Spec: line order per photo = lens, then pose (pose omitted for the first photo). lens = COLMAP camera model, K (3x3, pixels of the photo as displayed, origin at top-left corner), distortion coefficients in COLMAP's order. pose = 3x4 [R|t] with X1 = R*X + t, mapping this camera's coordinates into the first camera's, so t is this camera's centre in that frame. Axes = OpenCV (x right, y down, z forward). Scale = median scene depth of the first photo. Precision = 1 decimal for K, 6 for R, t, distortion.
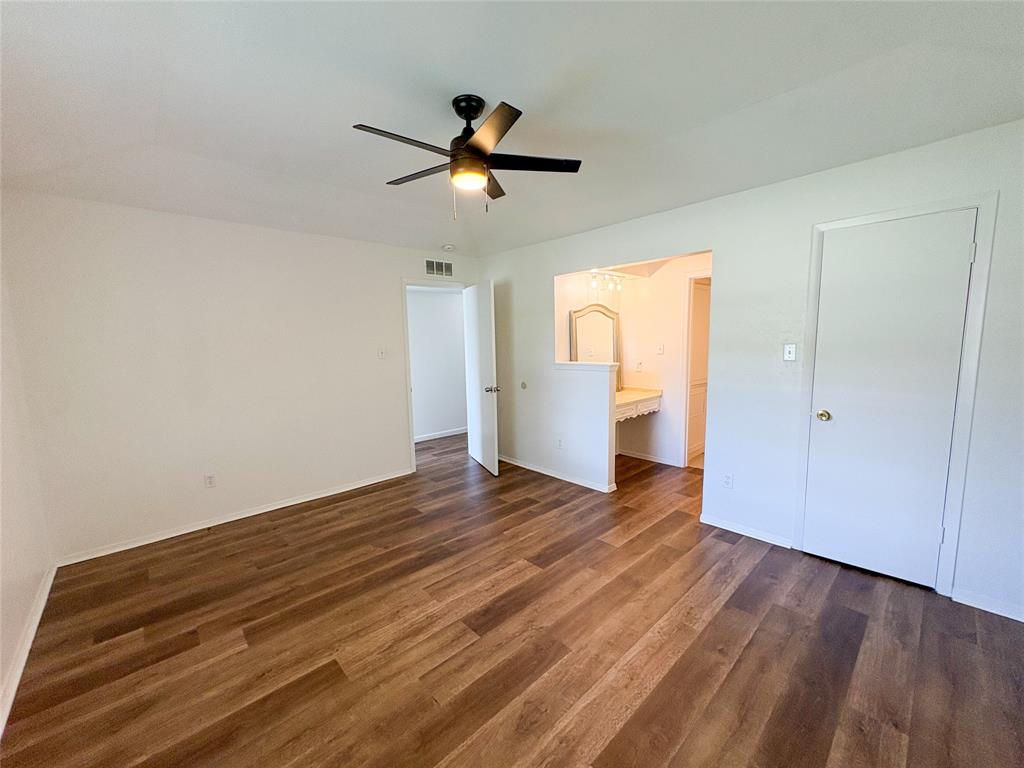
lens RADIAL K [[407.8, 0, 511.6], [0, 407.8, 384.1], [0, 0, 1]] dist [0.003750, 0.000246]
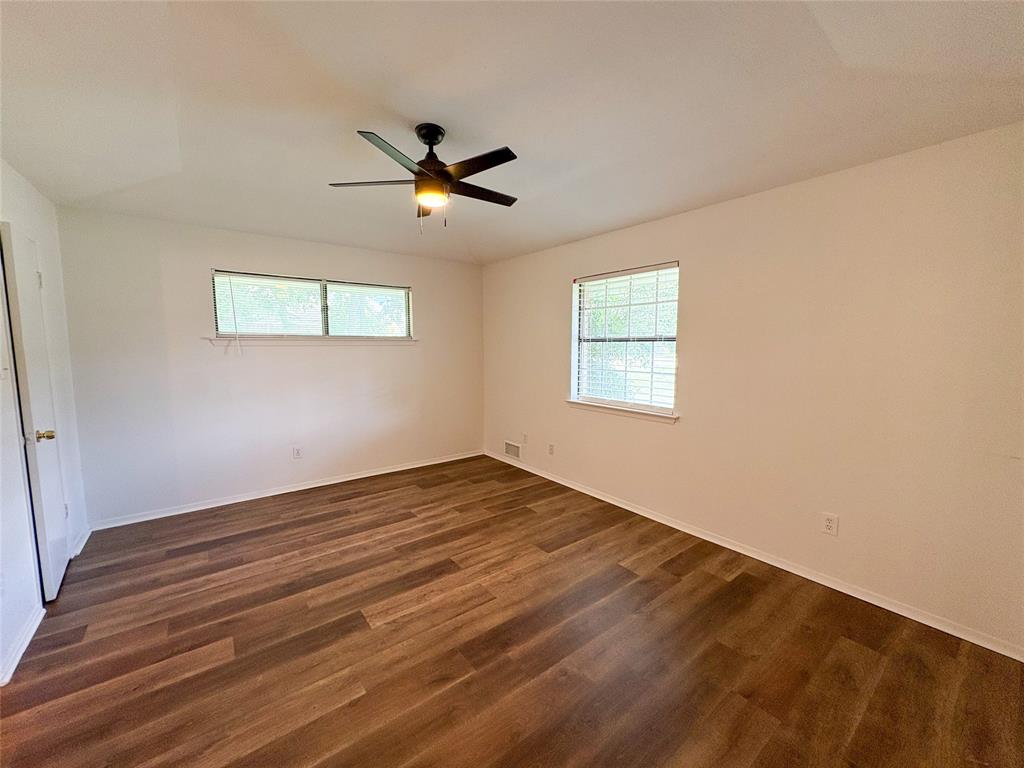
lens RADIAL K [[407.8, 0, 512.4], [0, 407.8, 383.9], [0, 0, 1]] dist [0.003750, 0.000246]
pose [[-0.995535, 0.010789, 0.093770, -0.387939], [0.030543, 0.976820, 0.211873, -0.217380], [-0.089310, 0.213791, -0.972788, 2.019613]]
